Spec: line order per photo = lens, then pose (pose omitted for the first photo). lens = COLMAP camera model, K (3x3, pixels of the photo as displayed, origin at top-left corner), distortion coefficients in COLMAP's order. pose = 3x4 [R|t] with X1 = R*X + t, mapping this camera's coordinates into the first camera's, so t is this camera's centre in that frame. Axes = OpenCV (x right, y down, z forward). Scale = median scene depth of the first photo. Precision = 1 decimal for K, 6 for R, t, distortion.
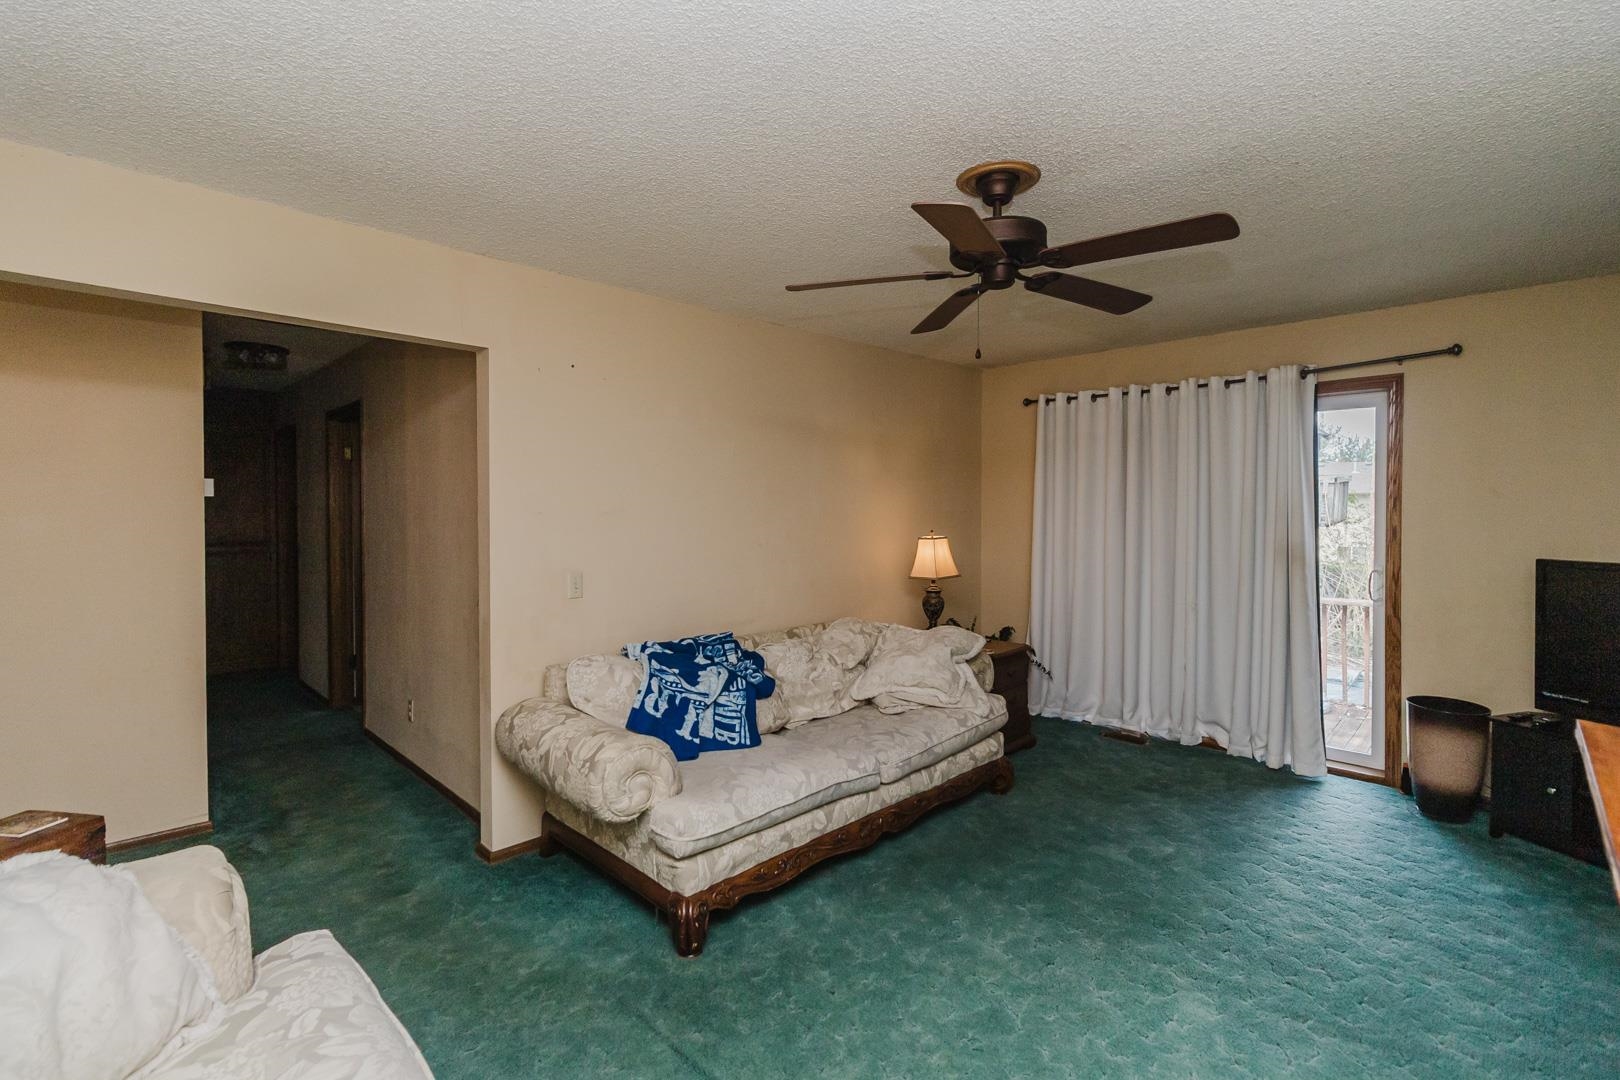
lens RADIAL K [[744.2, 0, 811.0], [0, 744.2, 511.8], [0, 0, 1]] dist [0.014039, -0.000138]
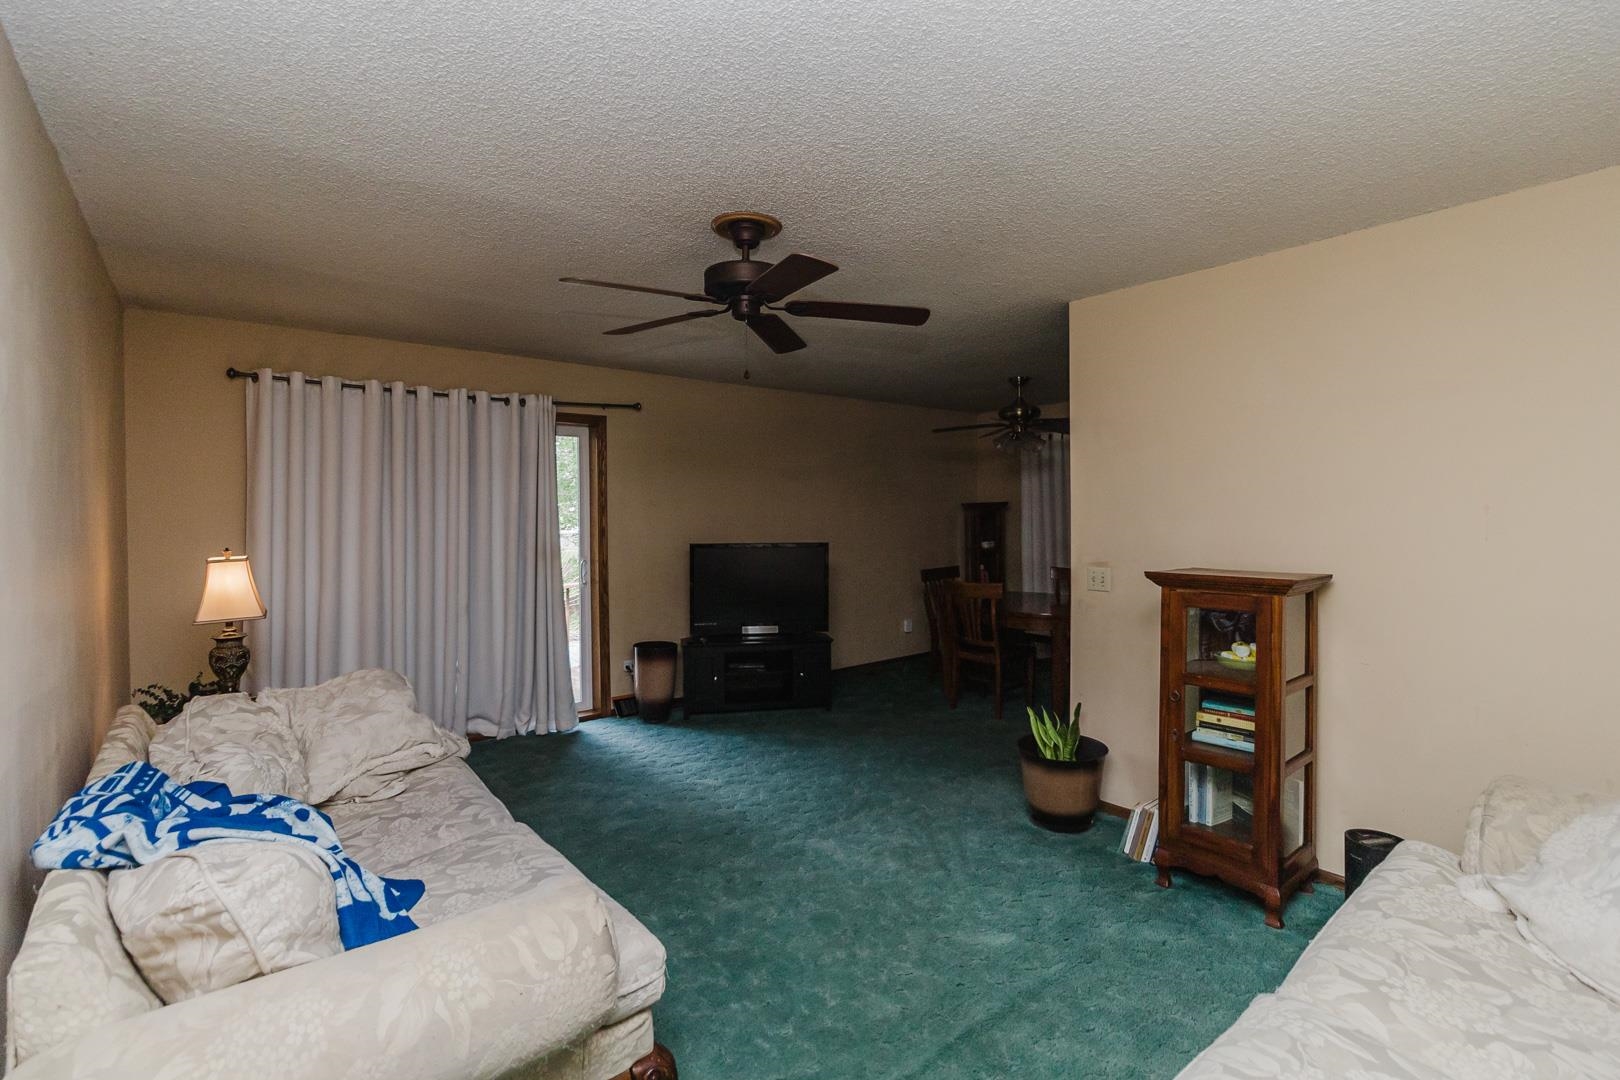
lens RADIAL K [[744.2, 0, 811.0], [0, 744.2, 511.8], [0, 0, 1]] dist [0.014039, -0.000138]
pose [[0.112474, 0.000788, 0.993654, -0.533195], [0.011707, 0.999929, -0.002118, -0.000778], [-0.993586, 0.011871, 0.112457, 0.469288]]
